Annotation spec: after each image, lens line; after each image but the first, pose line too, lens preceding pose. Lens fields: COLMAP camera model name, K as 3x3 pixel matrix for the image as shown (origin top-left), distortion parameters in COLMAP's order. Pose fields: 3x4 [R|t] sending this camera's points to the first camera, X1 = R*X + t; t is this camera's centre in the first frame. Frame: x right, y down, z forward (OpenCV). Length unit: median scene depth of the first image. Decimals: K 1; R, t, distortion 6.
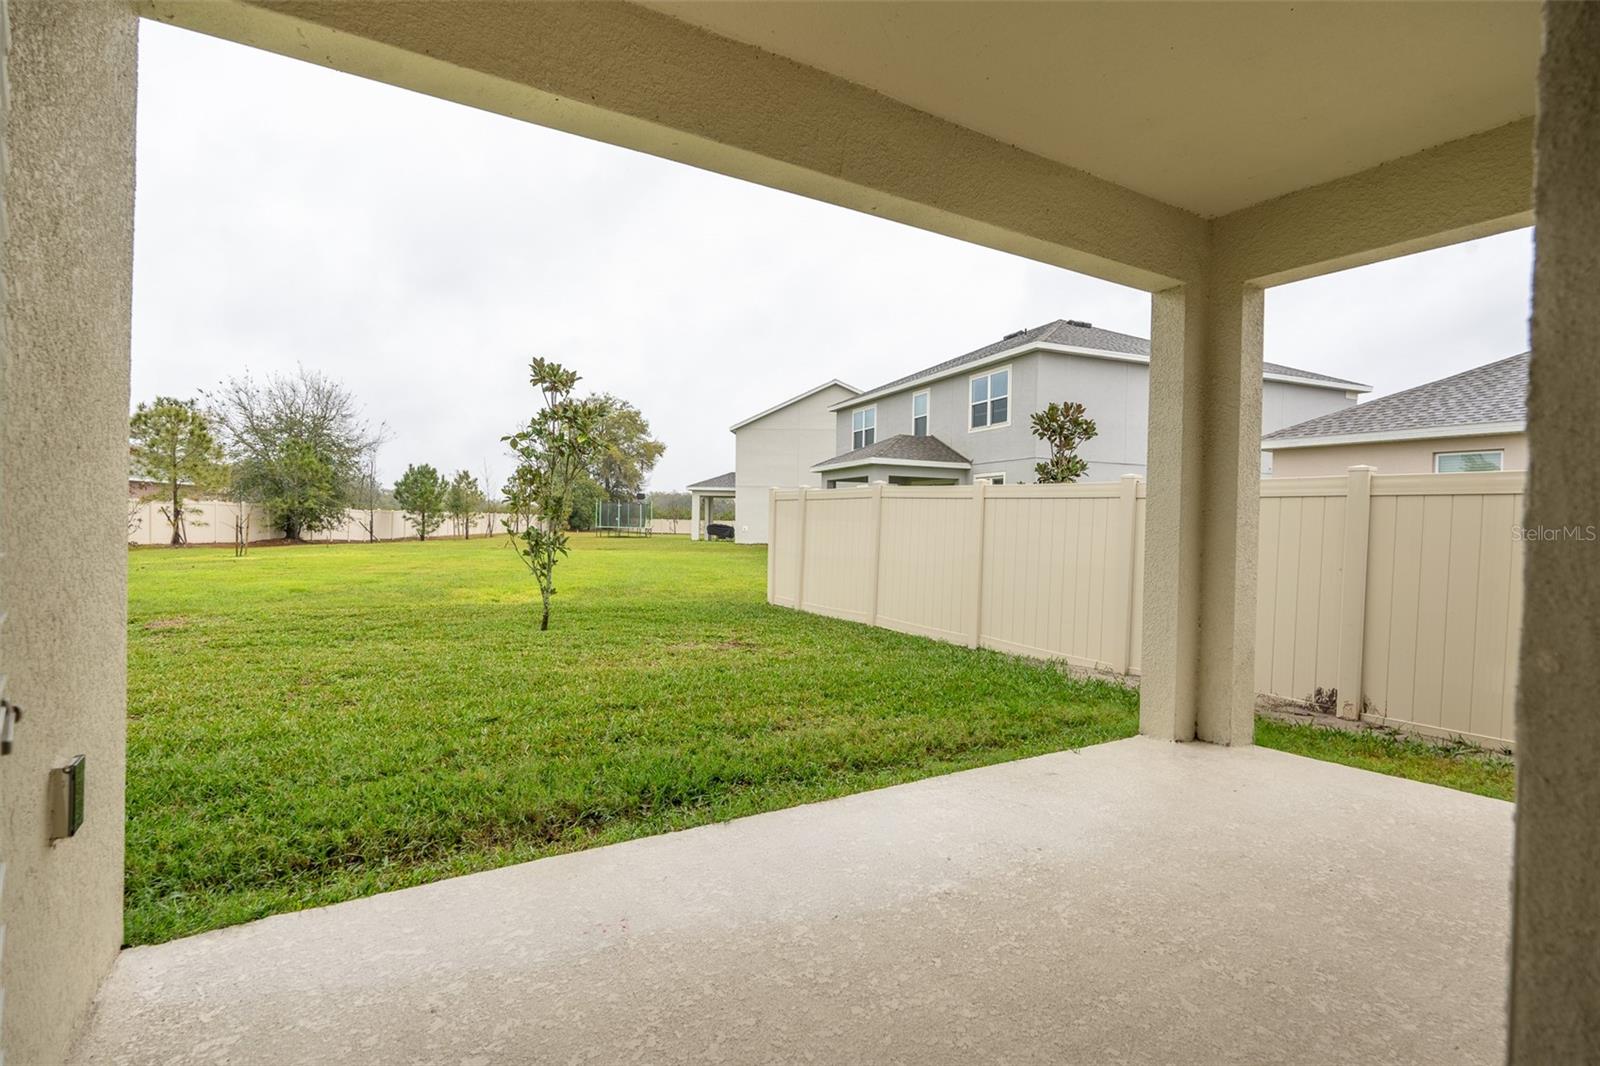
lens RADIAL K [[792.3, 0, 796.4], [0, 792.3, 534.8], [0, 0, 1]] dist [-0.003121, 0.000091]
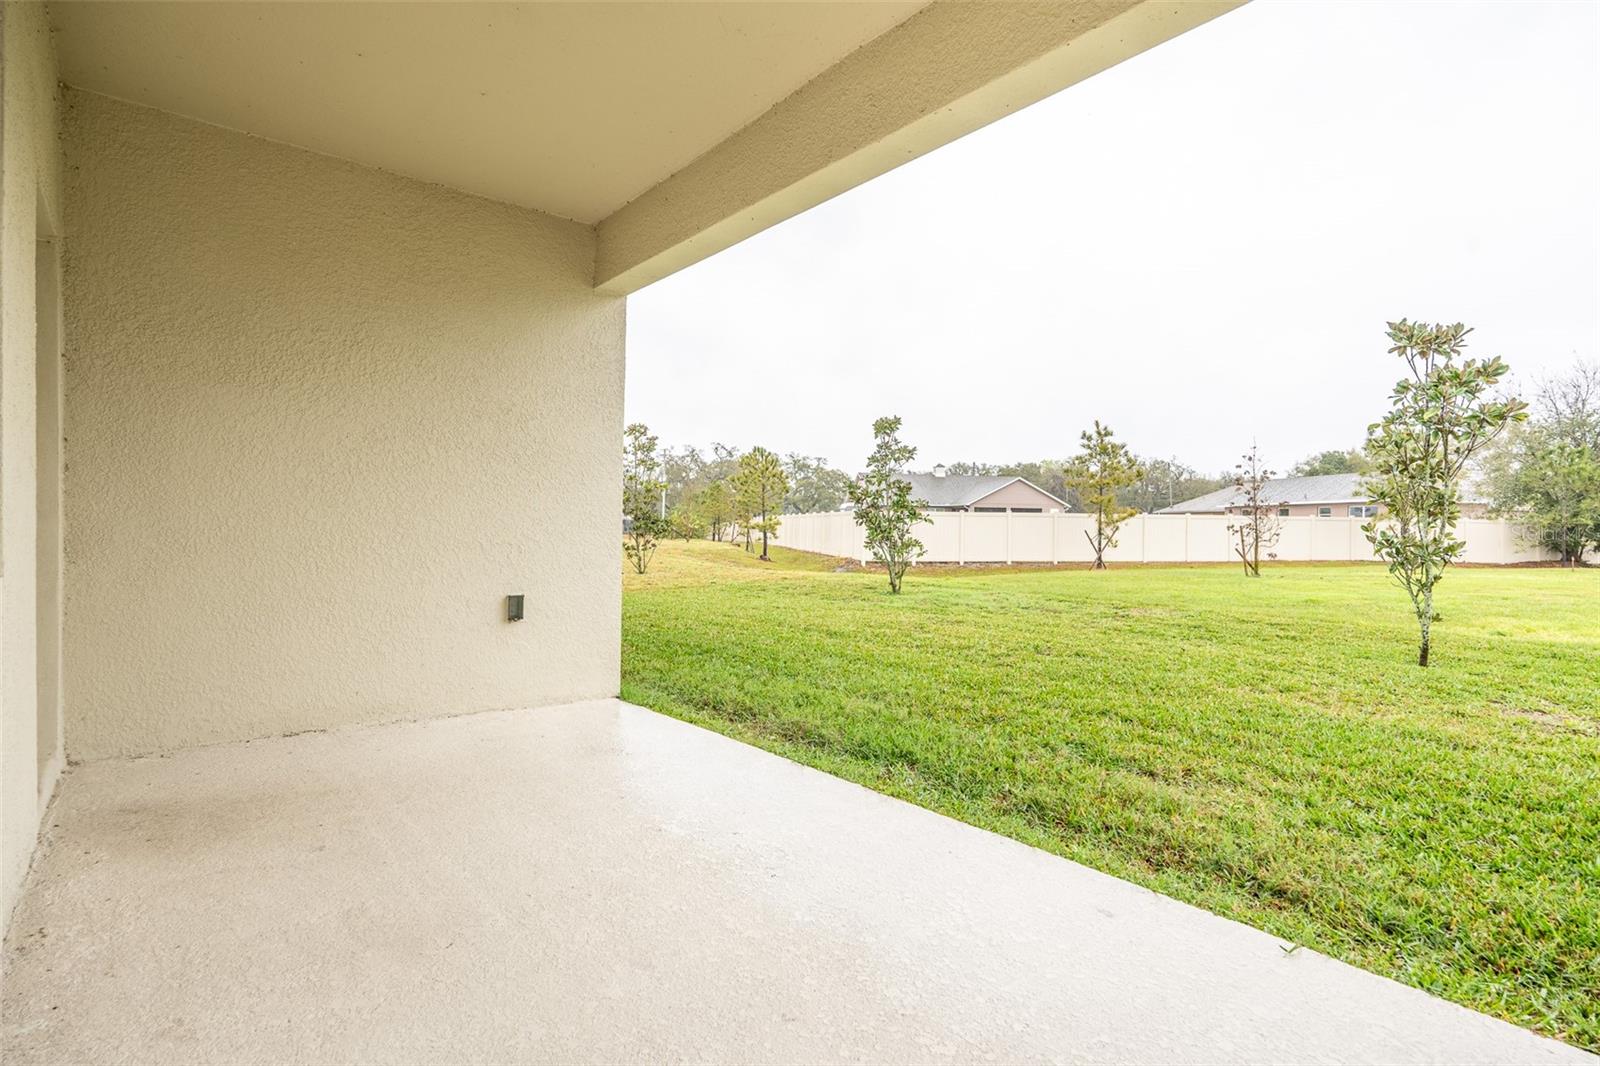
lens RADIAL K [[792.3, 0, 794.6], [0, 792.3, 529.9], [0, 0, 1]] dist [-0.003121, 0.000091]
pose [[0.138251, -0.011157, -0.990334, 0.653838], [-0.023890, 0.999608, -0.014596, 0.023383], [0.990109, 0.025677, 0.137931, 0.509939]]
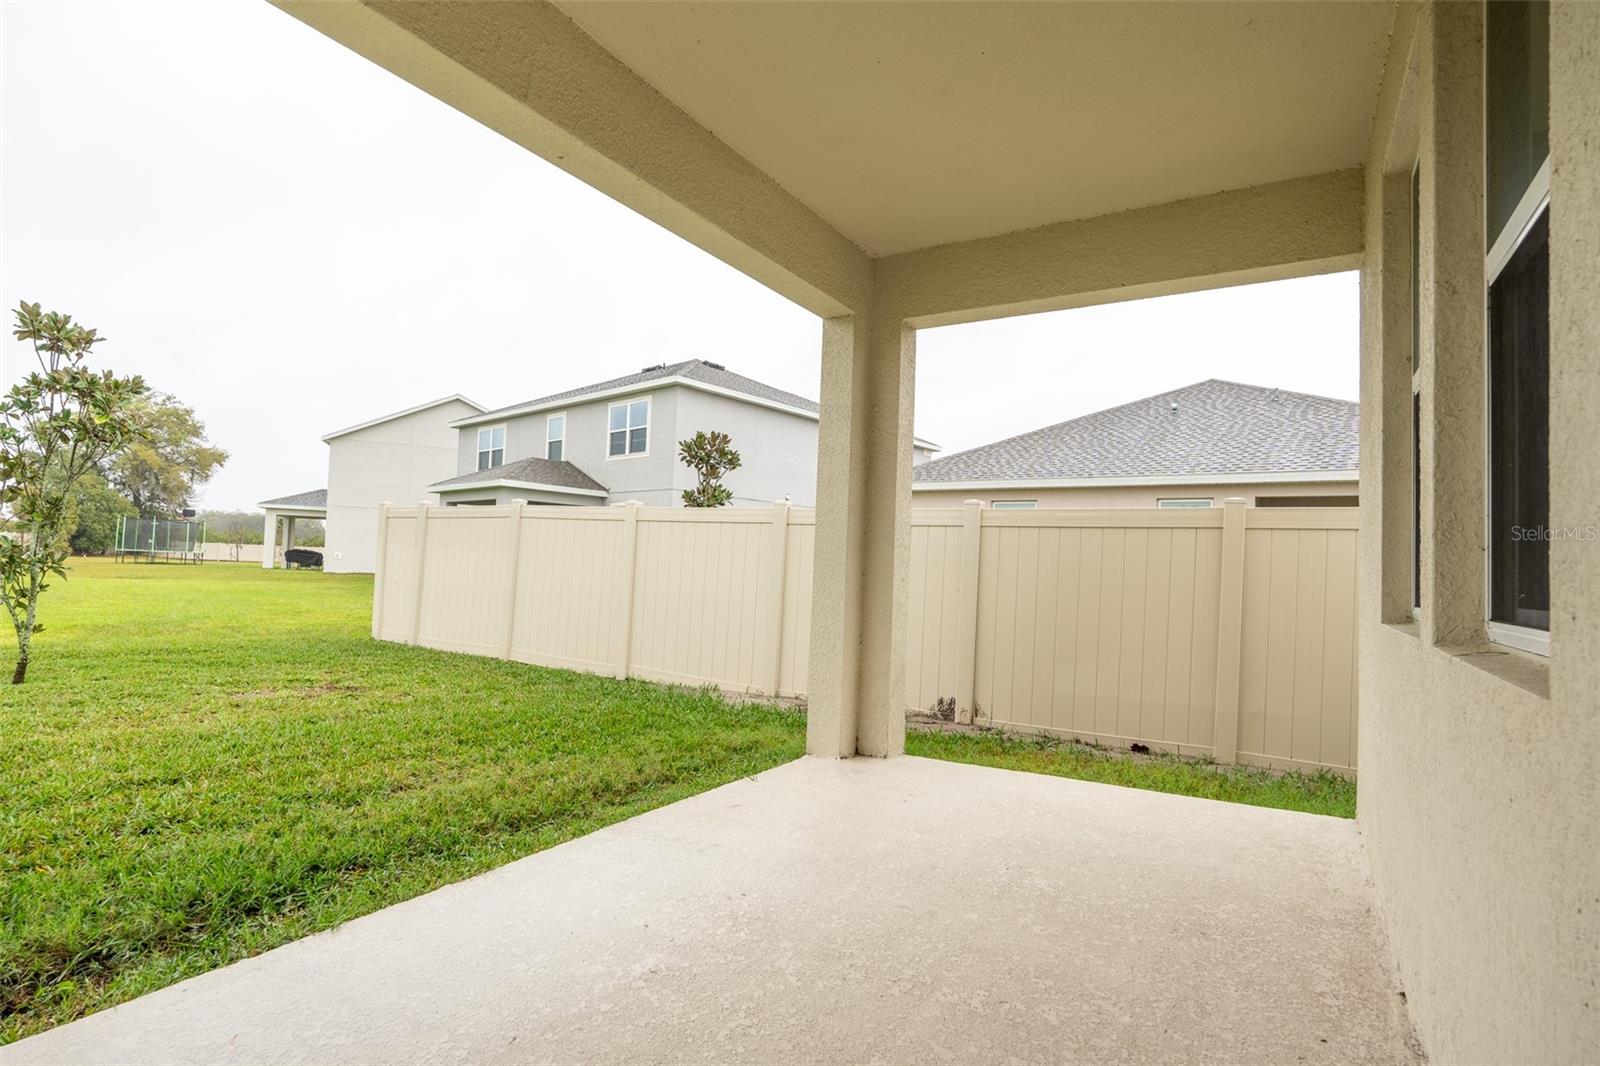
lens RADIAL K [[792.3, 0, 796.8], [0, 792.3, 532.0], [0, 0, 1]] dist [-0.003121, 0.000091]
pose [[0.894222, 0.033037, 0.446404, -0.028026], [-0.012597, 0.998735, -0.048679, 0.019091], [-0.447447, 0.037906, 0.893507, 0.093872]]
